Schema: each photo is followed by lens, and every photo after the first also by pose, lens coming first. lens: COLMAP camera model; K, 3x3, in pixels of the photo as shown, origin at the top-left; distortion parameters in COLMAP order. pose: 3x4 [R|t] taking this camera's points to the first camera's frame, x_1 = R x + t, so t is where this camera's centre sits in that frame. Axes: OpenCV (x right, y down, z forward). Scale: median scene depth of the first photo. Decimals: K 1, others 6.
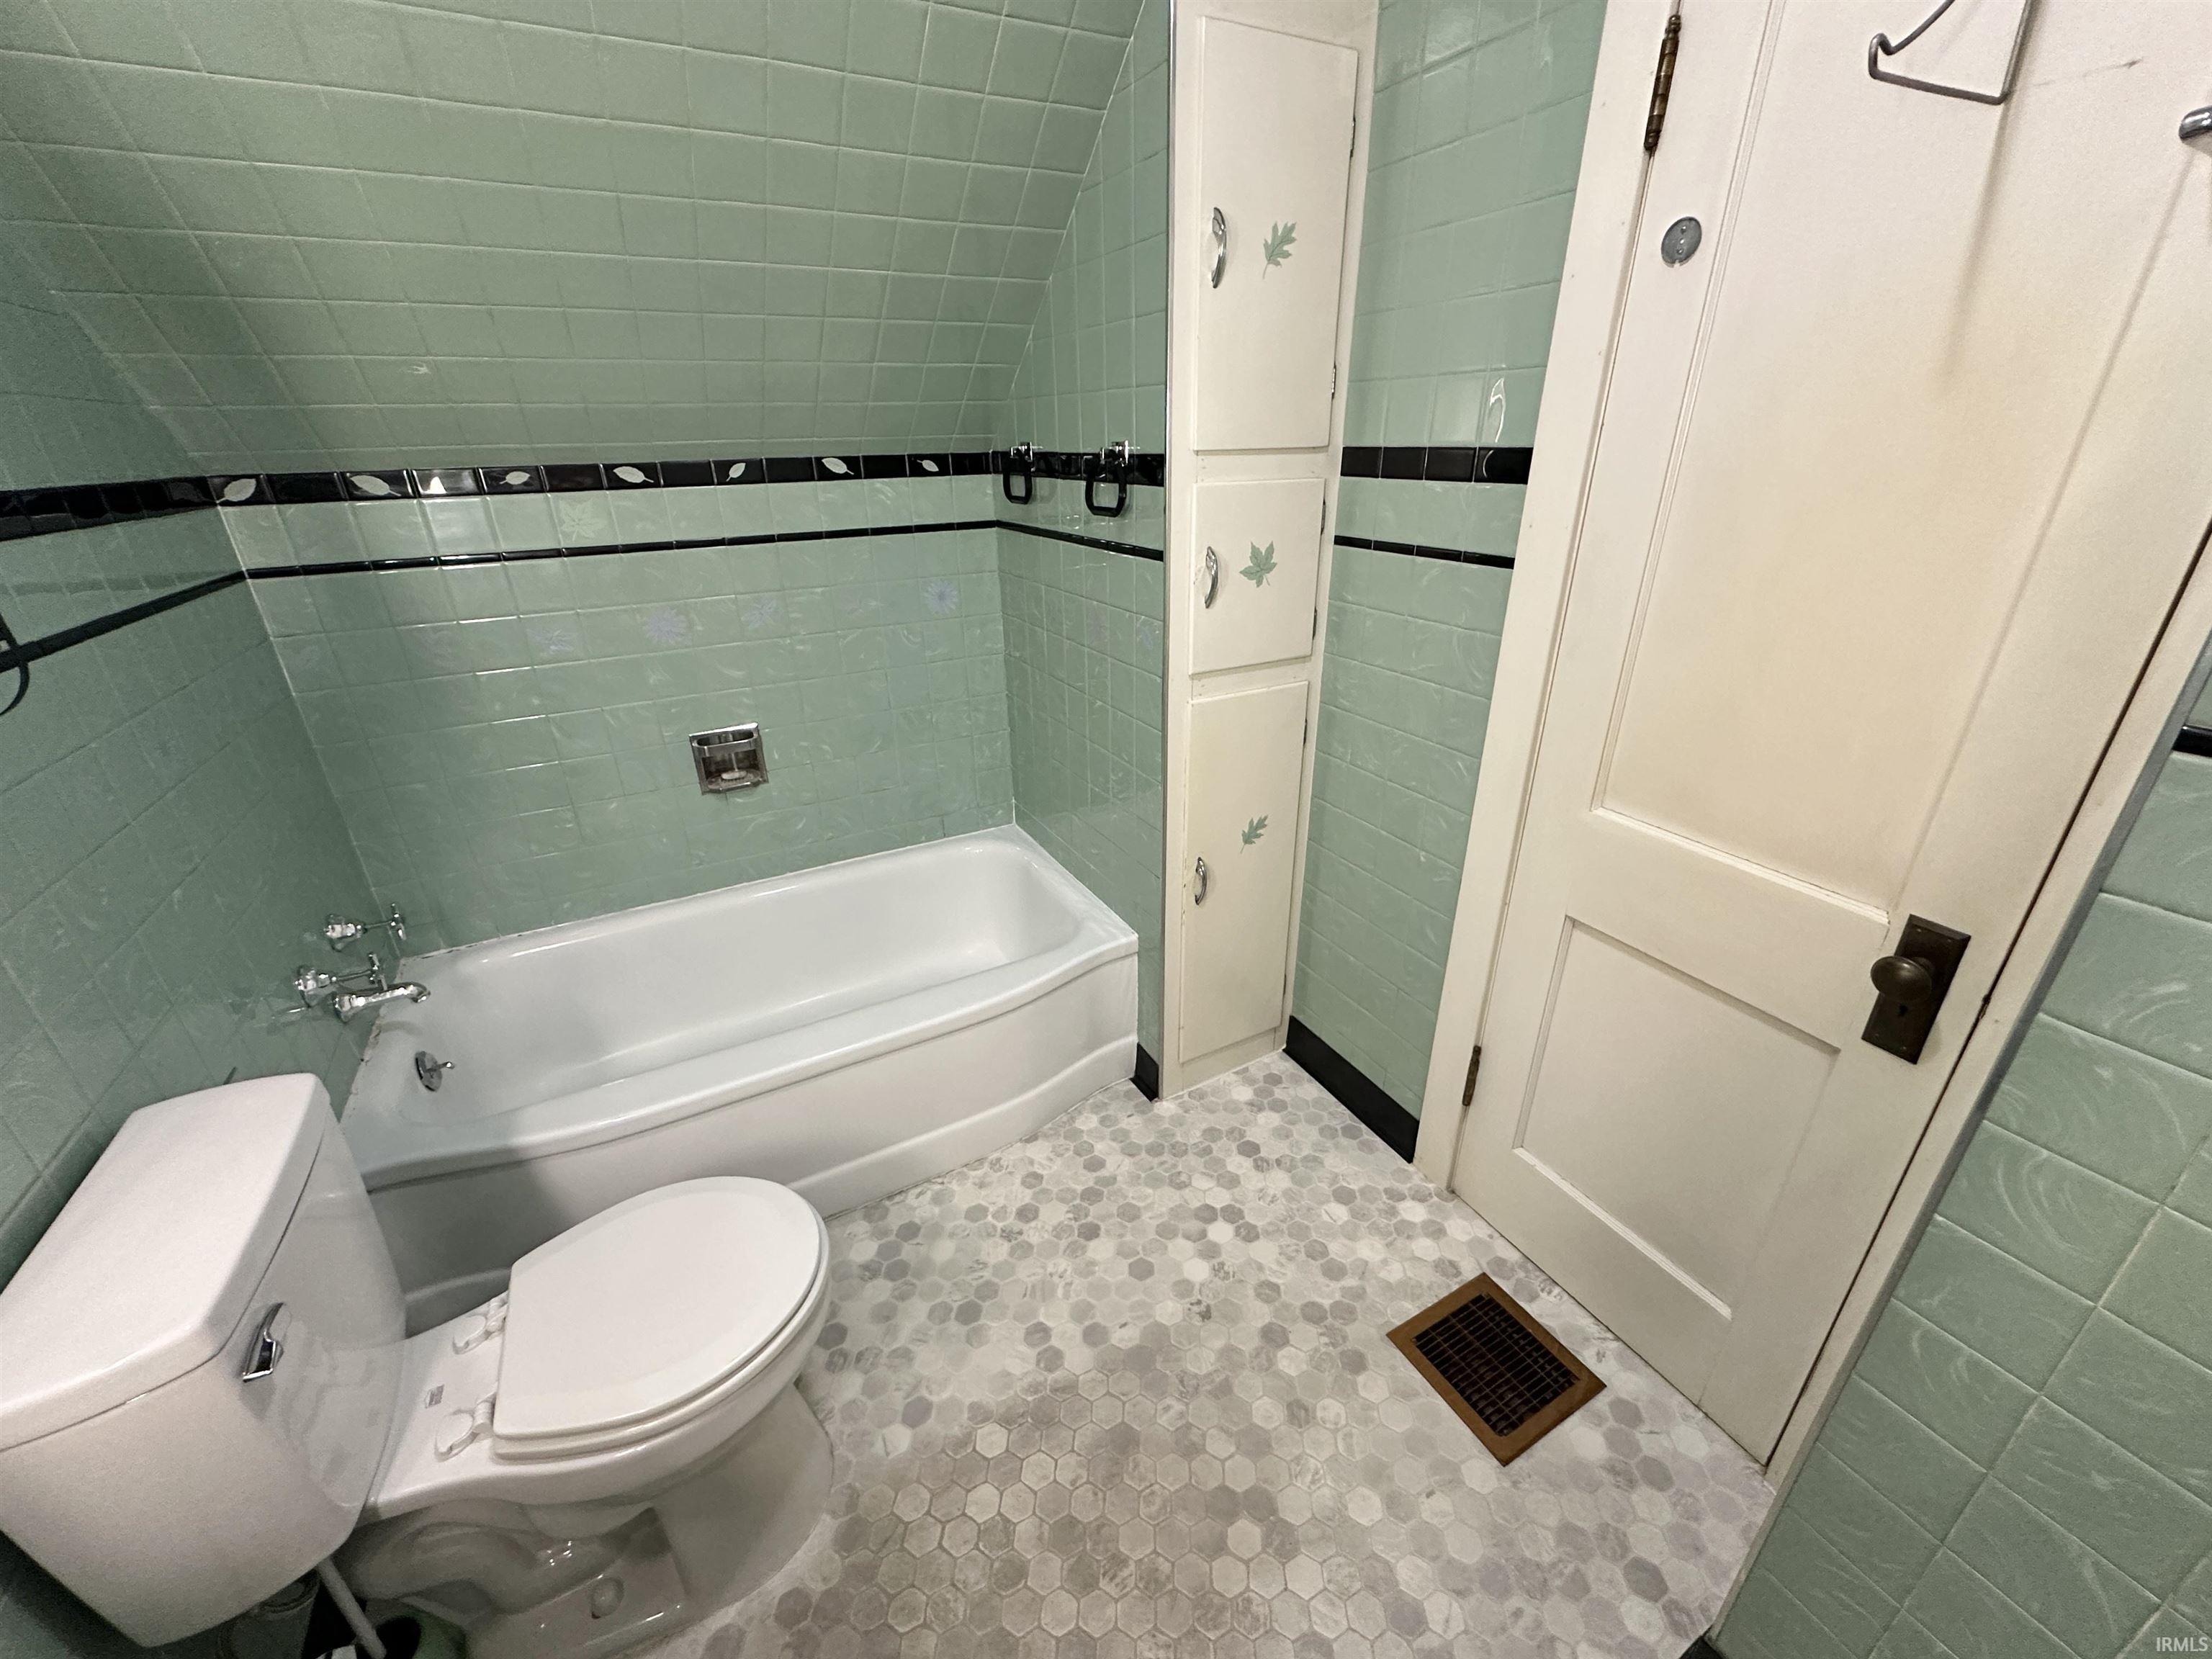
lens RADIAL K [[882.7, 0, 1102.4], [0, 882.7, 824.7], [0, 0, 1]] dist [-0.003103, 0.000515]
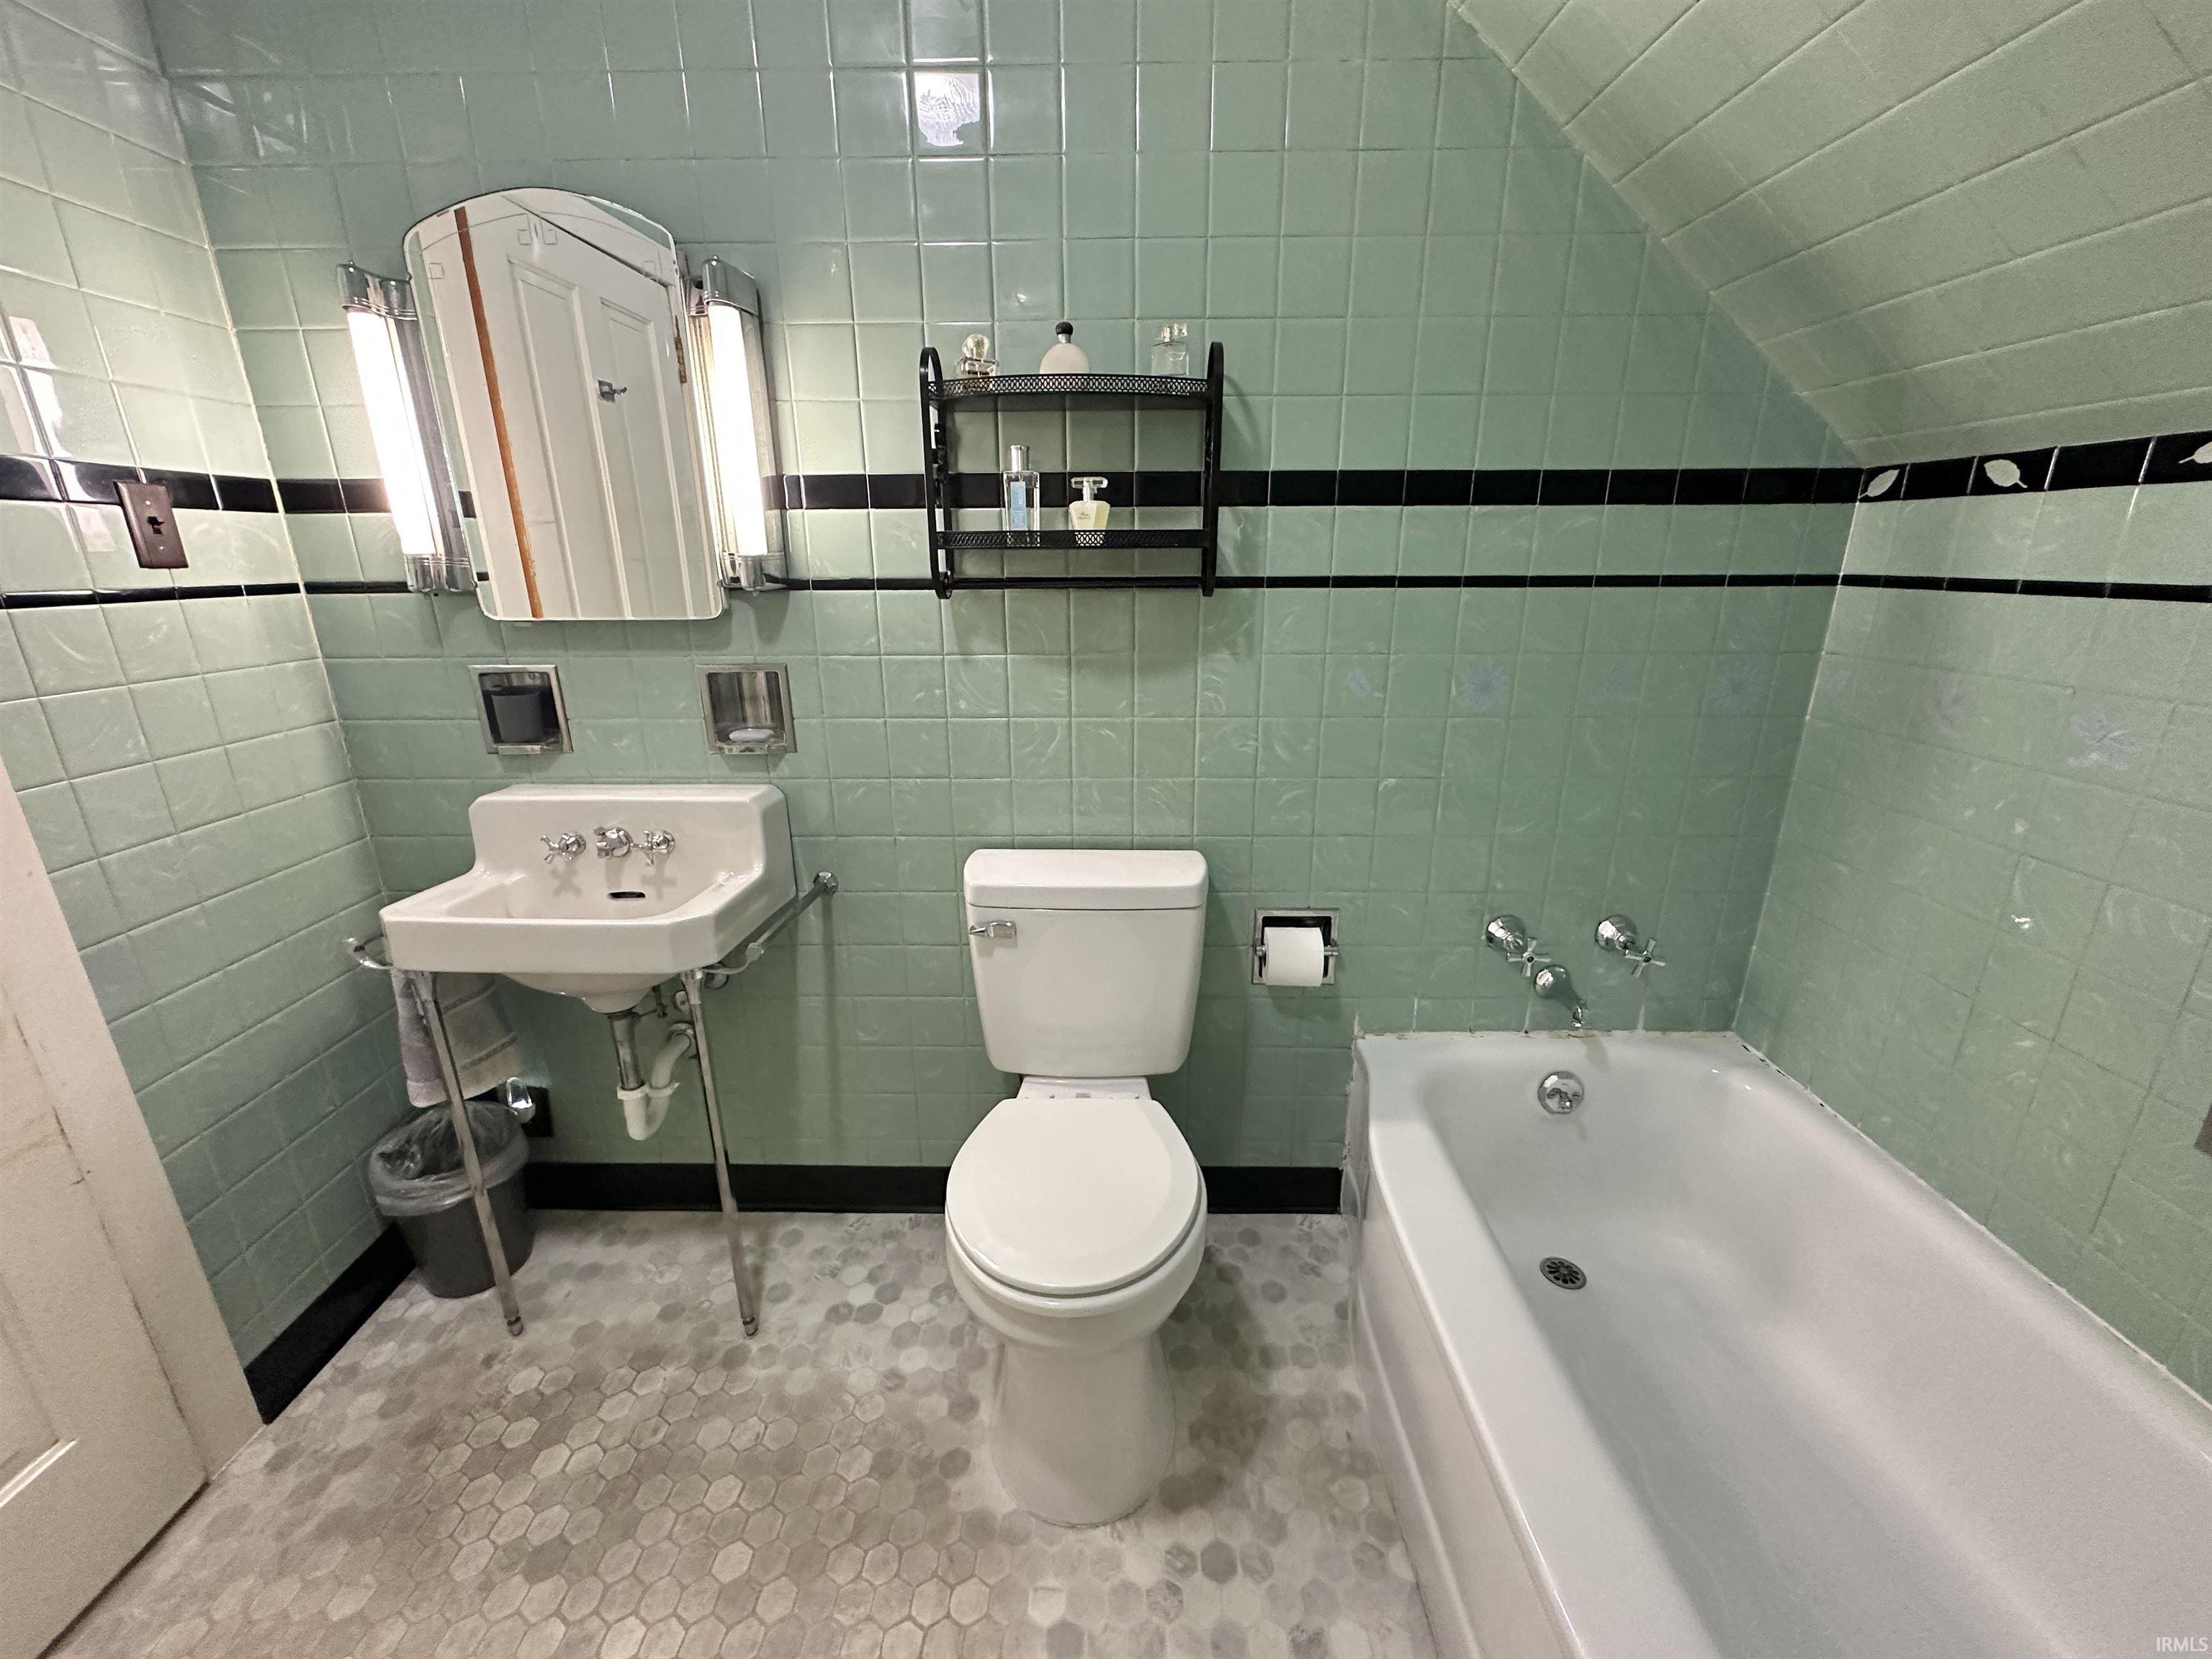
lens RADIAL K [[882.7, 0, 1100.7], [0, 882.7, 822.3], [0, 0, 1]] dist [-0.003103, 0.000515]
pose [[-0.471341, 0.287613, -0.833736, 0.192693], [-0.347627, 0.808215, 0.475335, -0.262740], [0.810551, 0.513874, -0.280963, 0.813779]]
